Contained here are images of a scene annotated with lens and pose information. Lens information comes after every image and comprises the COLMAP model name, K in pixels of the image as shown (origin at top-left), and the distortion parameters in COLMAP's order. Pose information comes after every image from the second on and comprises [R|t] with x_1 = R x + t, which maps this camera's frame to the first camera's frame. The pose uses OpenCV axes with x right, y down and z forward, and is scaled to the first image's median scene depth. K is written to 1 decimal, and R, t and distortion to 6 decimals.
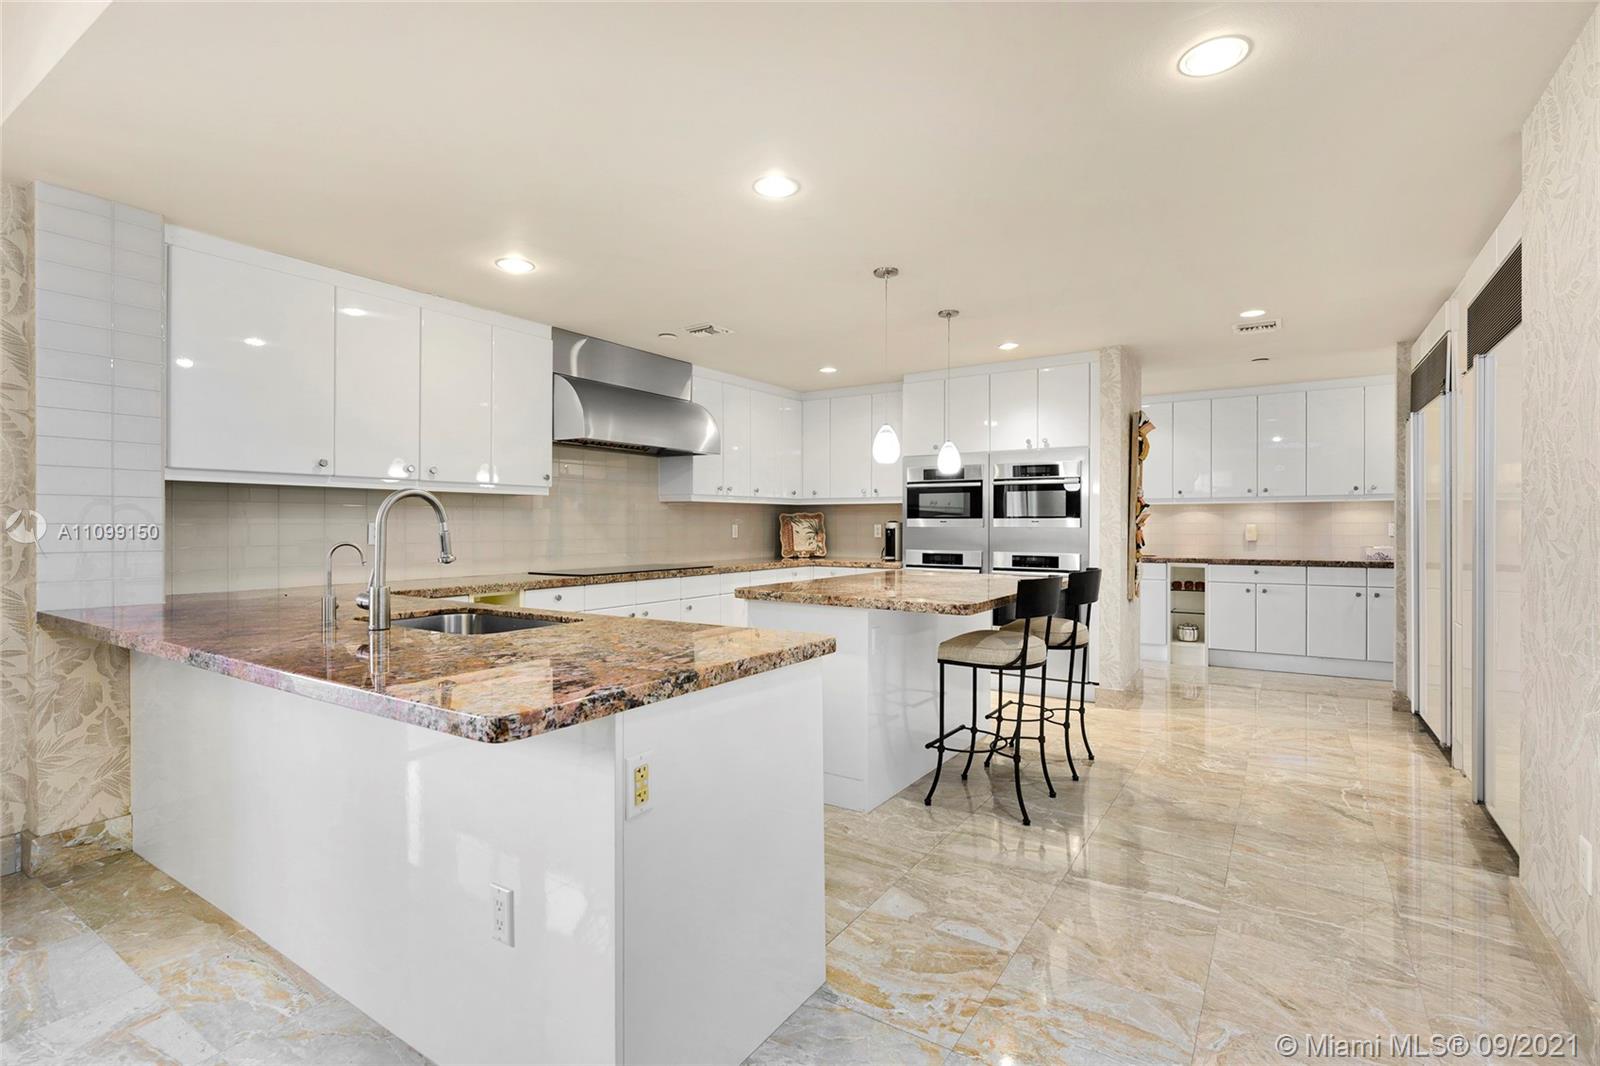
lens RADIAL K [[752.4, 0, 792.6], [0, 752.4, 521.3], [0, 0, 1]] dist [-0.002973, 0.000720]
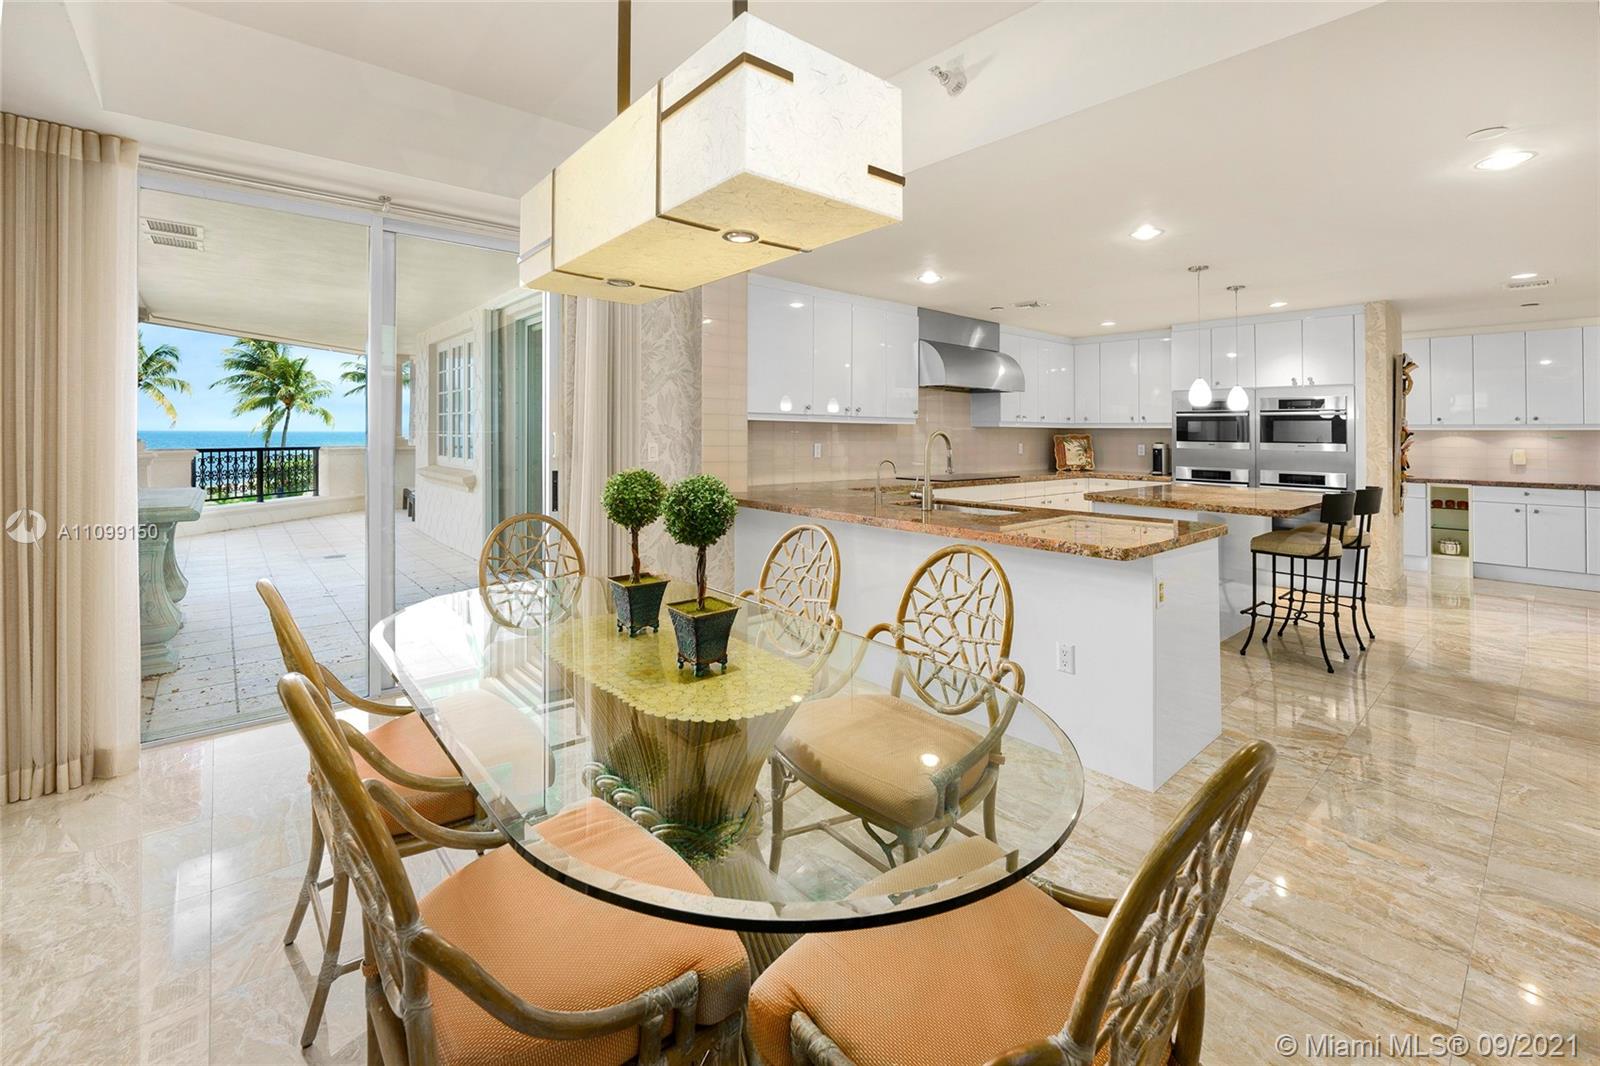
lens RADIAL K [[666.7, 0, 789.0], [0, 666.7, 414.8], [0, 0, 1]] dist [-0.024501, 0.004639]
pose [[0.959609, 0.002008, -0.281329, -0.180746], [-0.009328, 0.999652, -0.024685, -0.017172], [0.281181, 0.026312, 0.959294, -0.262067]]
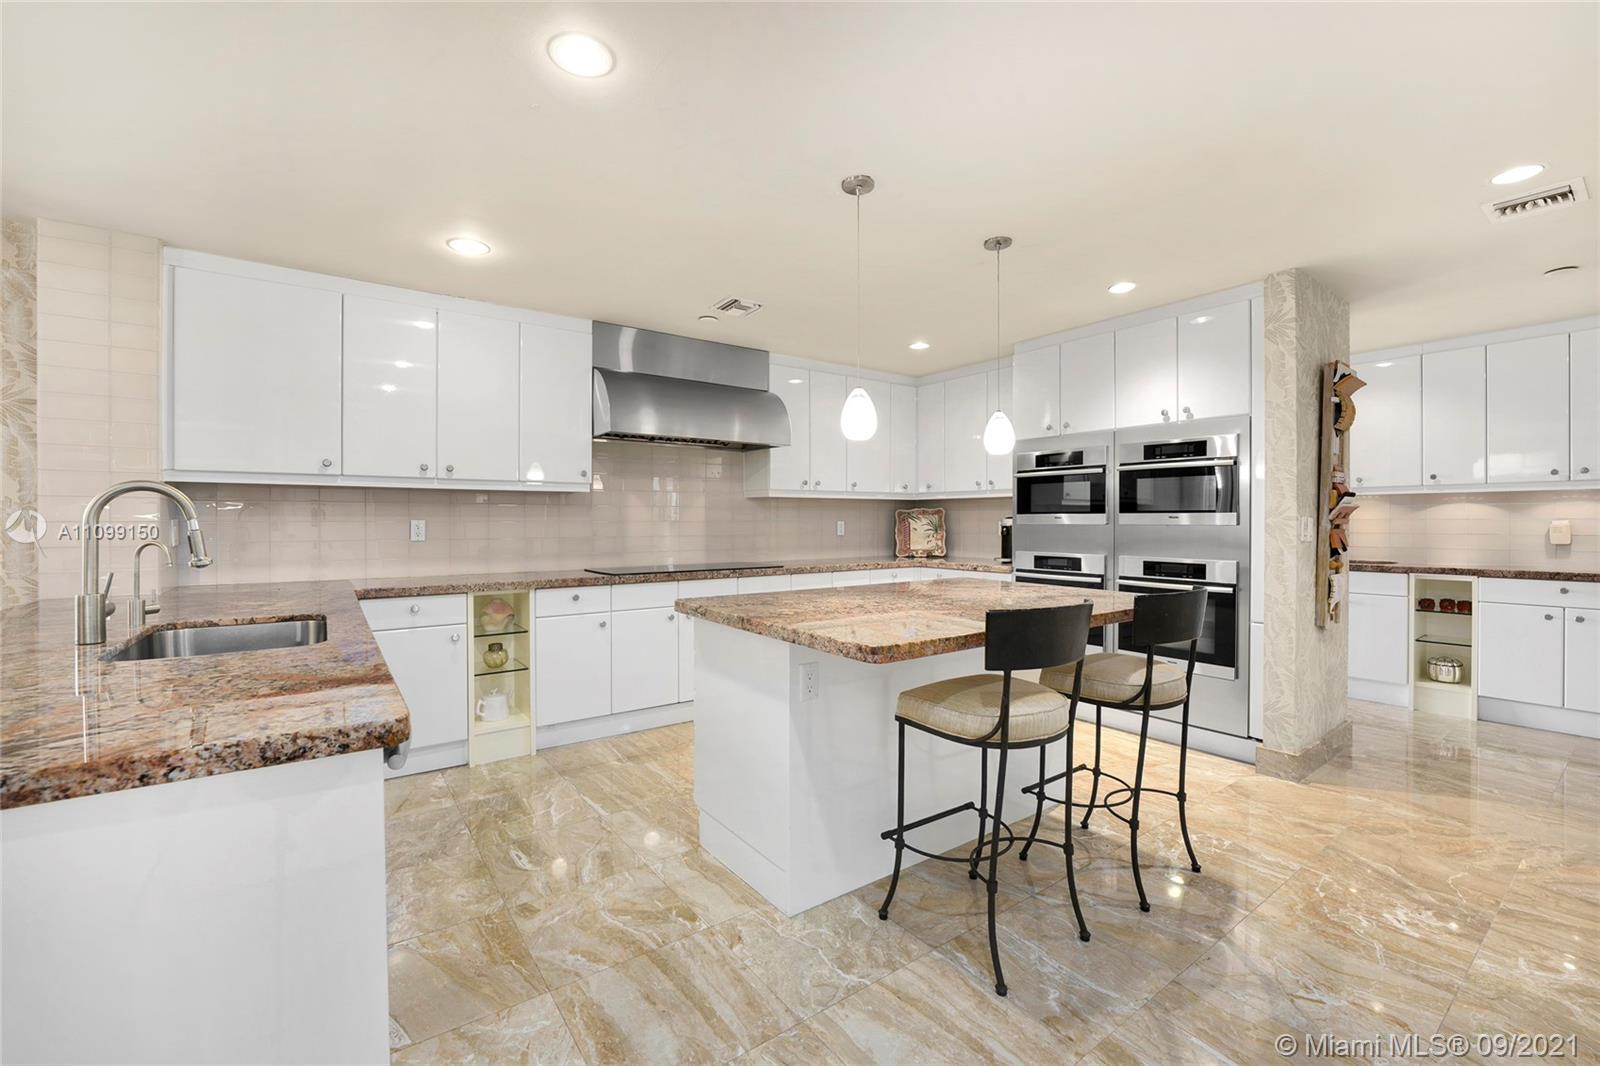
lens RADIAL K [[666.7, 0, 785.2], [0, 666.7, 520.0], [0, 0, 1]] dist [-0.024501, 0.004639]
pose [[0.936502, -0.001249, -0.350661, 0.200526], [0.002226, 0.999995, 0.002383, 0.000666], [0.350656, -0.003012, 0.936500, 0.248753]]
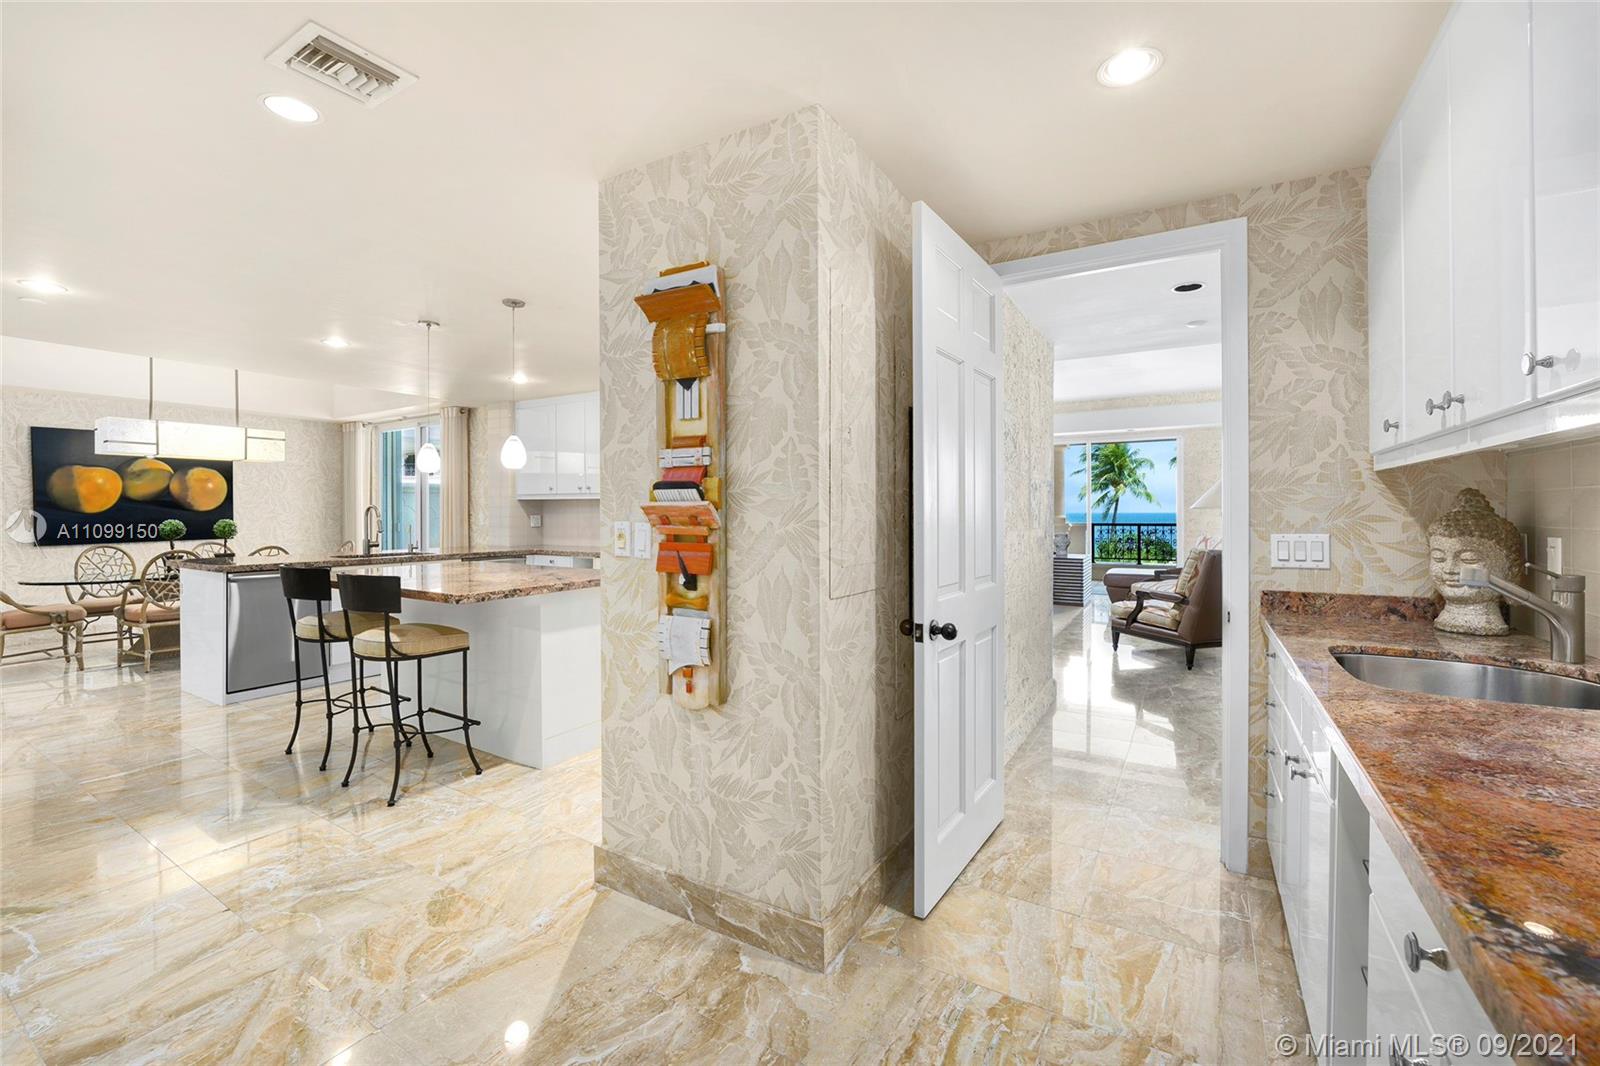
lens RADIAL K [[657.6, 0, 798.8], [0, 657.6, 522.7], [0, 0, 1]] dist [0.001555, 0.000349]
pose [[0.031087, 0.016761, -0.999376, 0.888664], [0.002620, 0.999855, 0.016851, -0.012533], [0.999513, -0.003142, 0.031039, 1.108731]]
